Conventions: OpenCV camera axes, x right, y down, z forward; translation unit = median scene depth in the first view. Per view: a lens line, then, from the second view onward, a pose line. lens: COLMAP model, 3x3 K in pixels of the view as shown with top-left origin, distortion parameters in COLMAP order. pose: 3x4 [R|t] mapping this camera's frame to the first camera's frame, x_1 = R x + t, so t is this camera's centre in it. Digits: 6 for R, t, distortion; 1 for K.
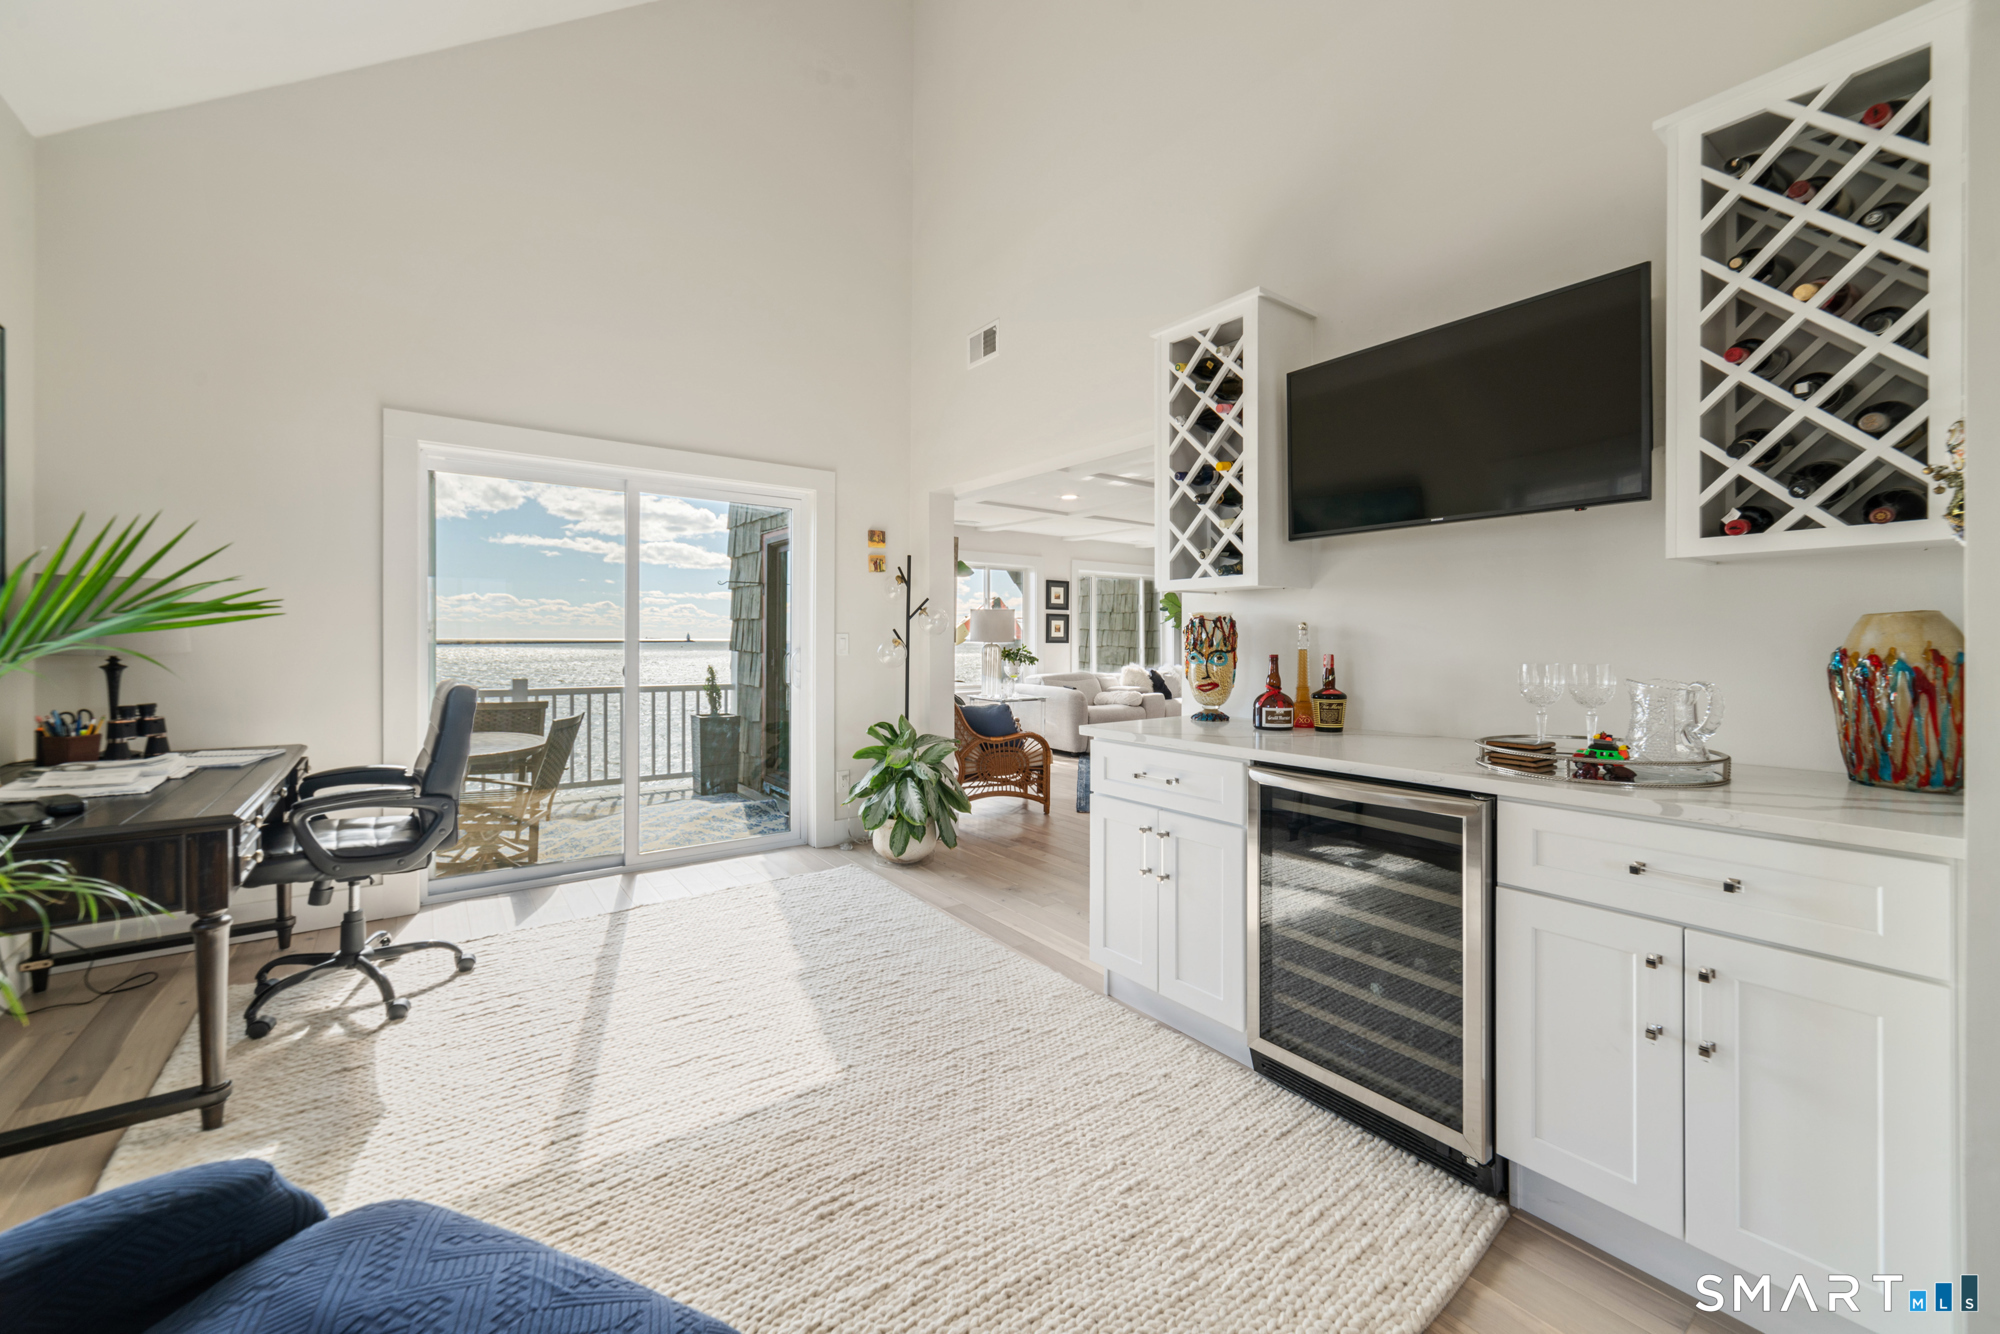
lens RADIAL K [[774.3, 0, 996.2], [0, 774.3, 645.9], [0, 0, 1]] dist [0.000553, 0.000782]
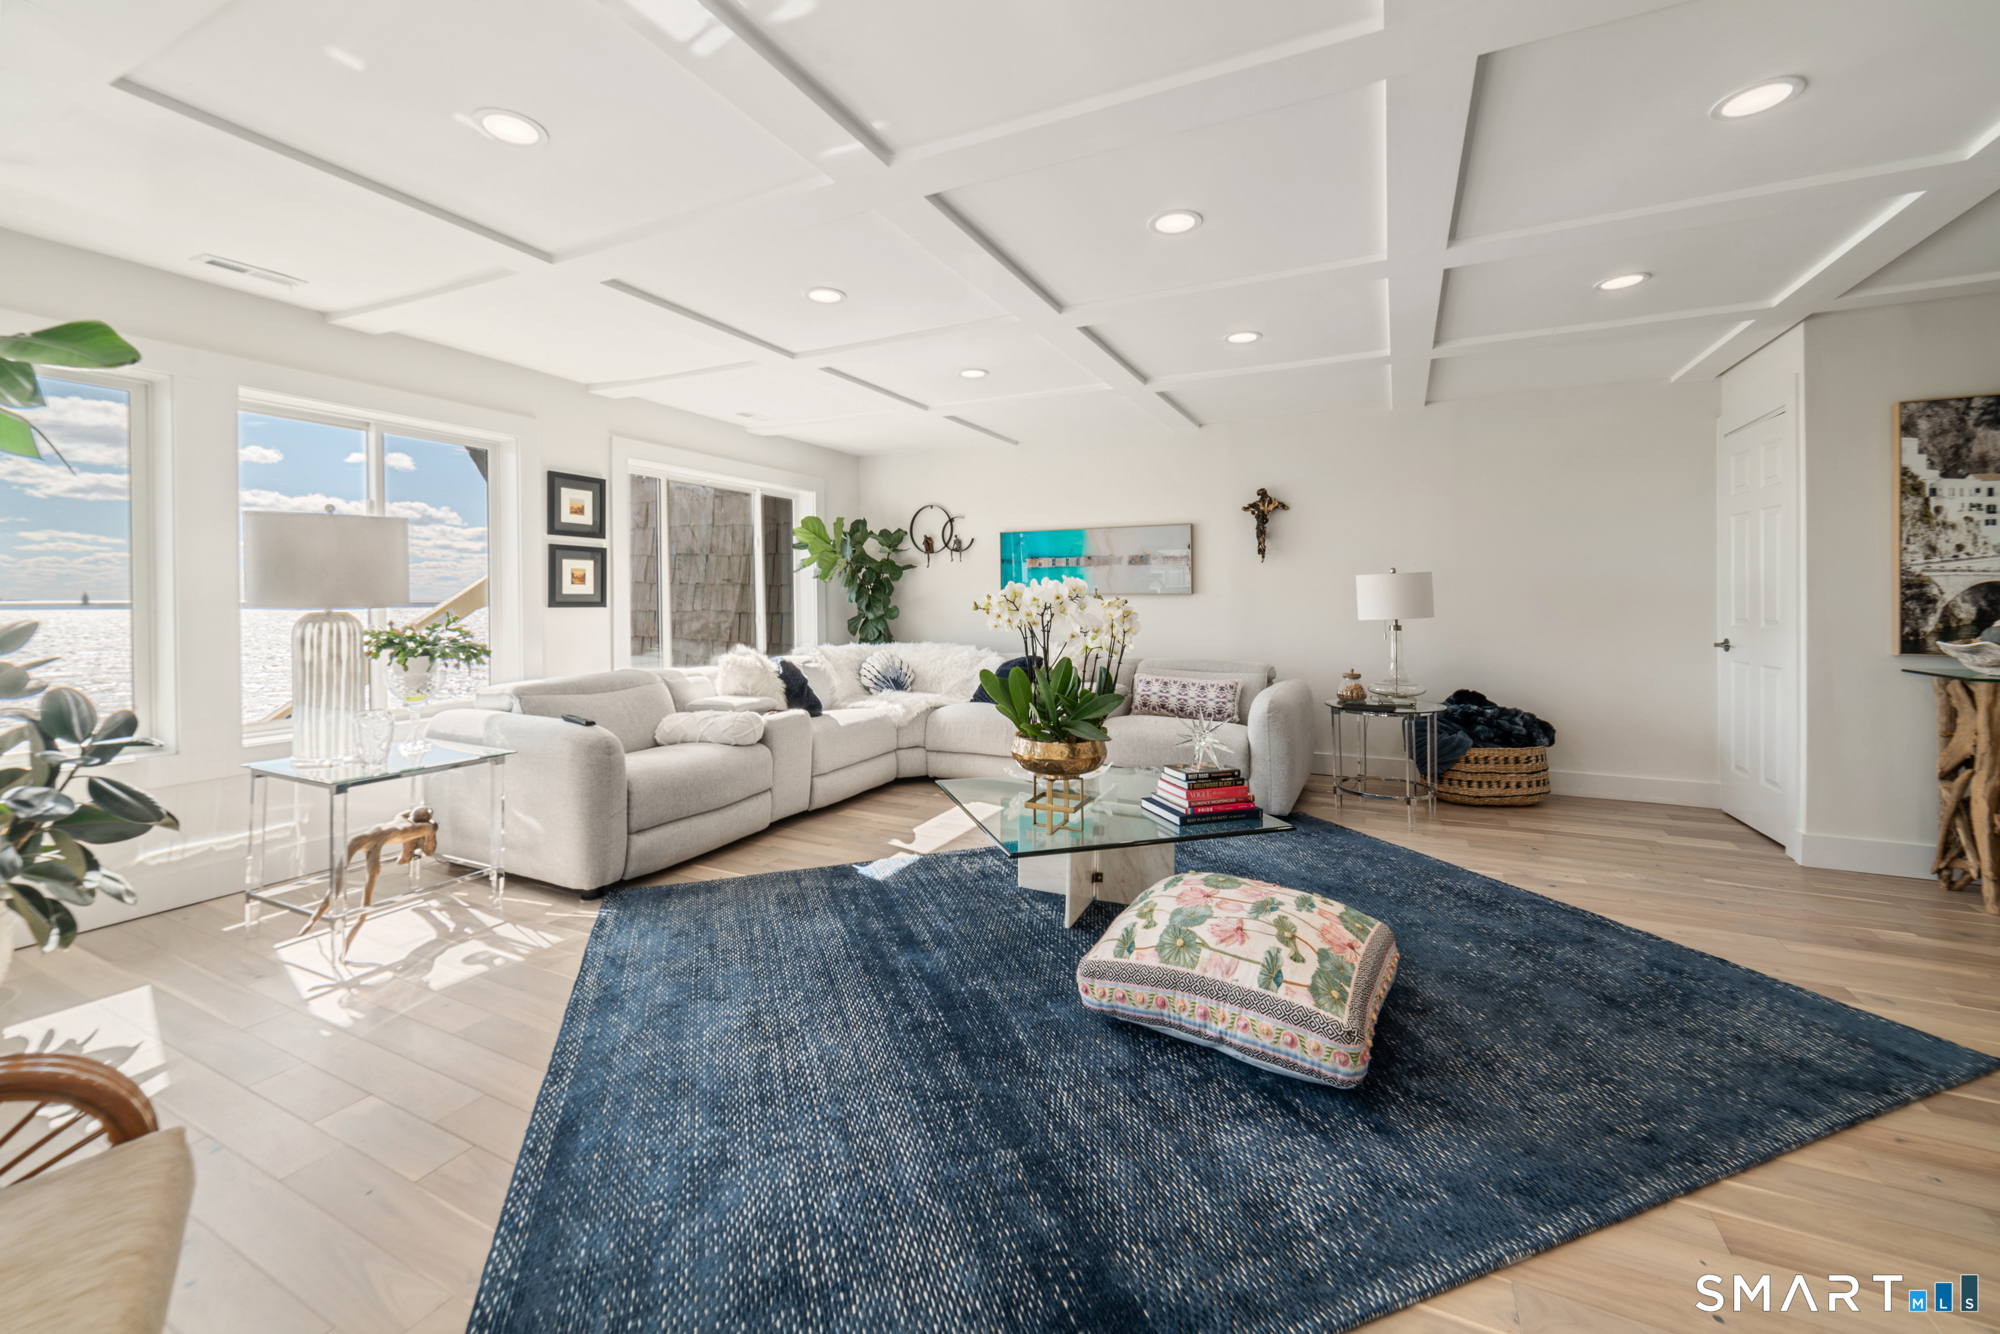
lens RADIAL K [[774.3, 0, 996.2], [0, 774.3, 645.9], [0, 0, 1]] dist [0.000553, 0.000782]
pose [[0.893211, -0.027140, 0.448817, 0.093861], [0.001392, 0.998339, 0.057599, -0.007181], [-0.449635, -0.050823, 0.891765, 0.462013]]
